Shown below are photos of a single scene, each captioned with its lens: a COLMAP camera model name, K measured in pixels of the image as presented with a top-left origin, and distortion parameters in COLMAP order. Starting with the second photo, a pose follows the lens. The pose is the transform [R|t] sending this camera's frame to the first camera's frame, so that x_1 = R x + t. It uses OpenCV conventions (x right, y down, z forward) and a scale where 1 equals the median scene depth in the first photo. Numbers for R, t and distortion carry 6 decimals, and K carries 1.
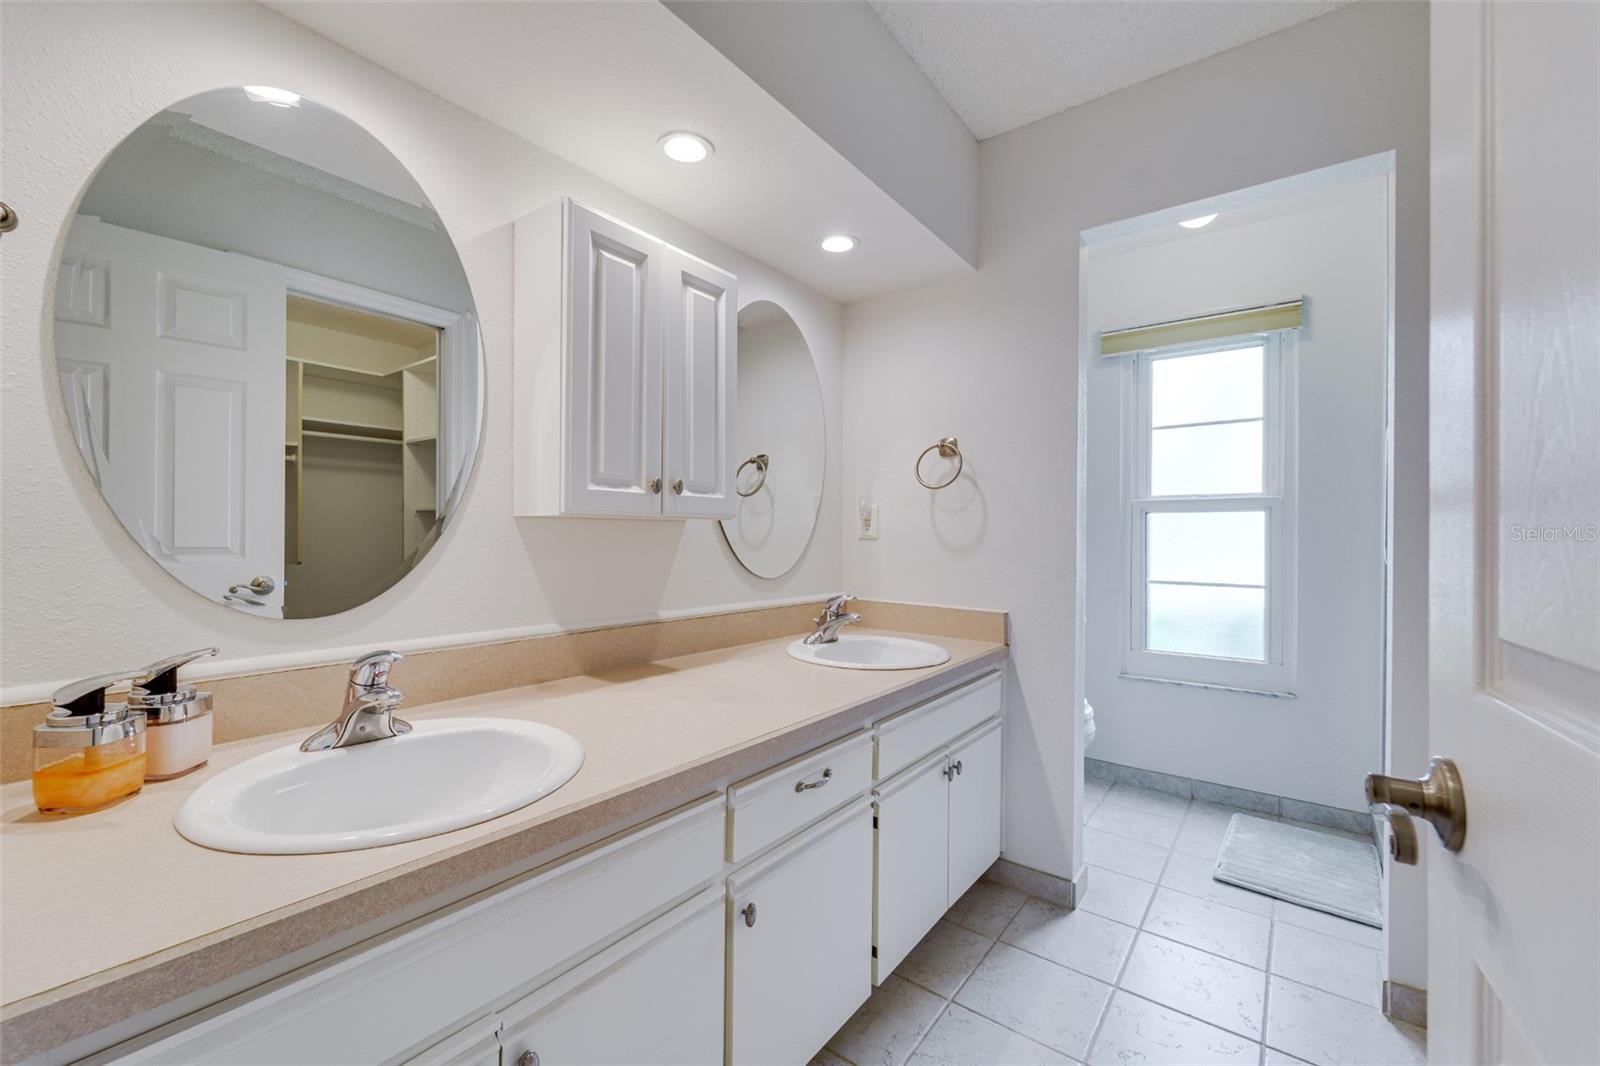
lens RADIAL K [[644.2, 0, 788.6], [0, 644.2, 535.4], [0, 0, 1]] dist [0.002121, -0.002257]
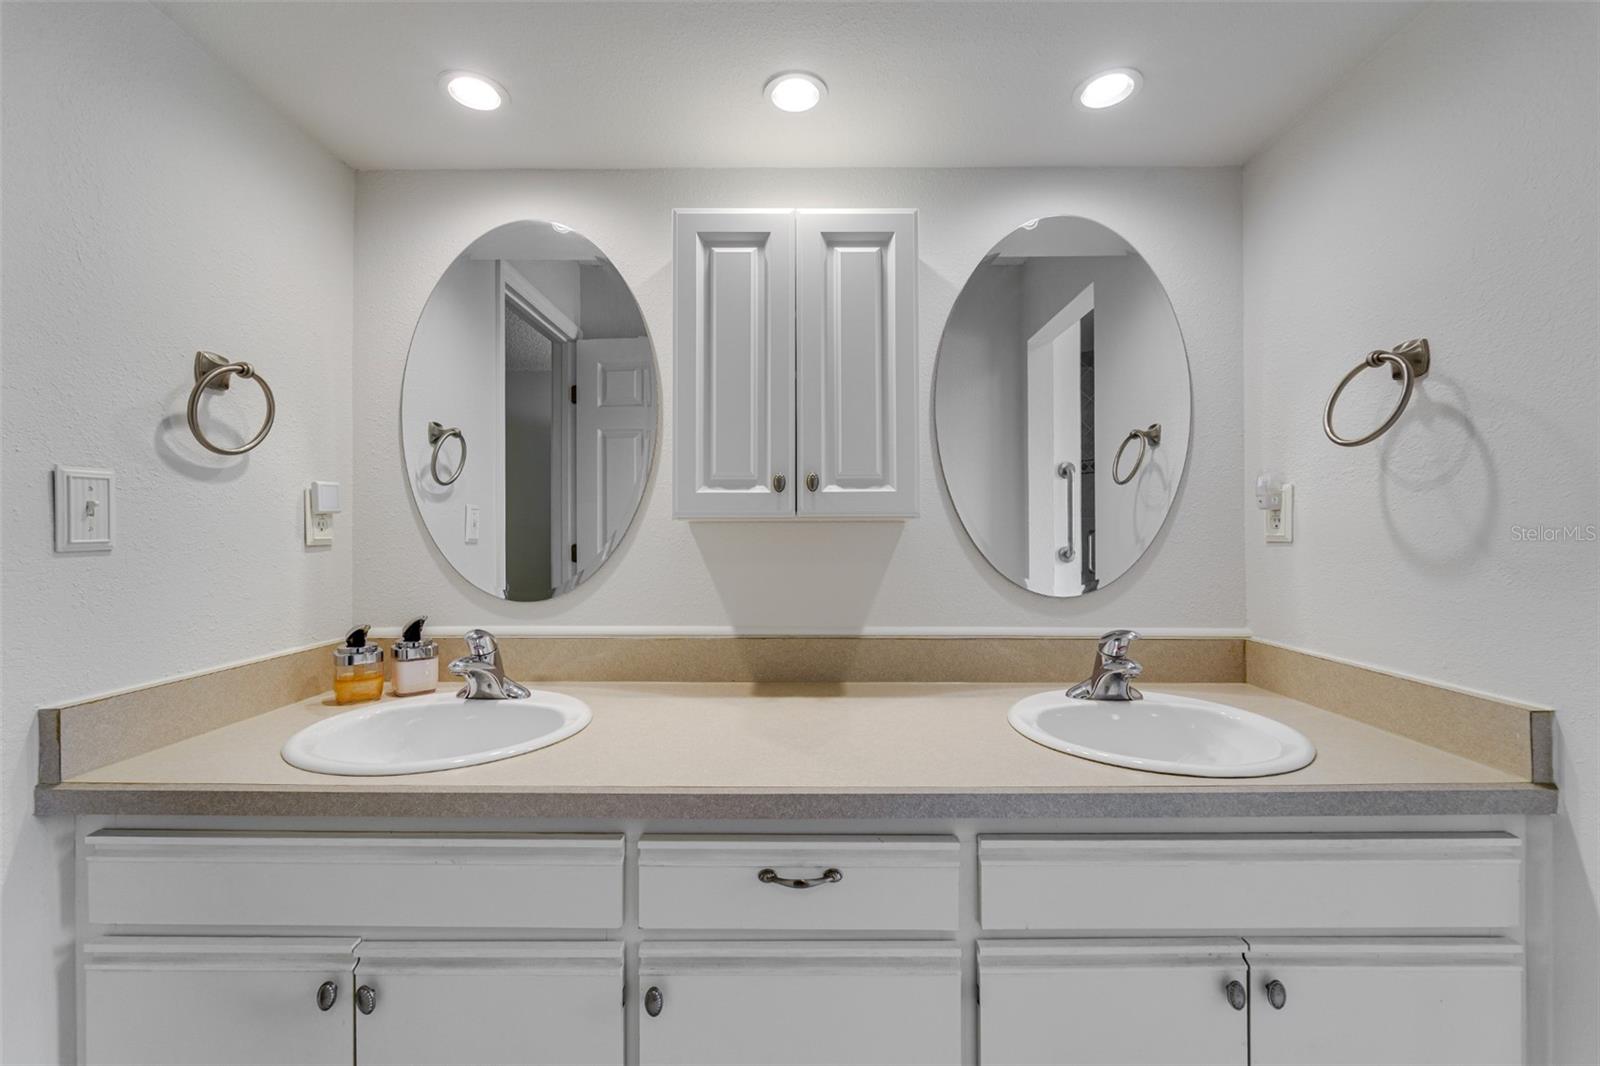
lens RADIAL K [[644.2, 0, 788.6], [0, 644.2, 535.4], [0, 0, 1]] dist [0.002121, -0.002257]
pose [[0.619187, -0.011657, -0.785157, 0.488828], [0.005336, 0.999929, -0.010638, 0.004885], [0.785226, 0.002397, 0.619205, 0.438499]]
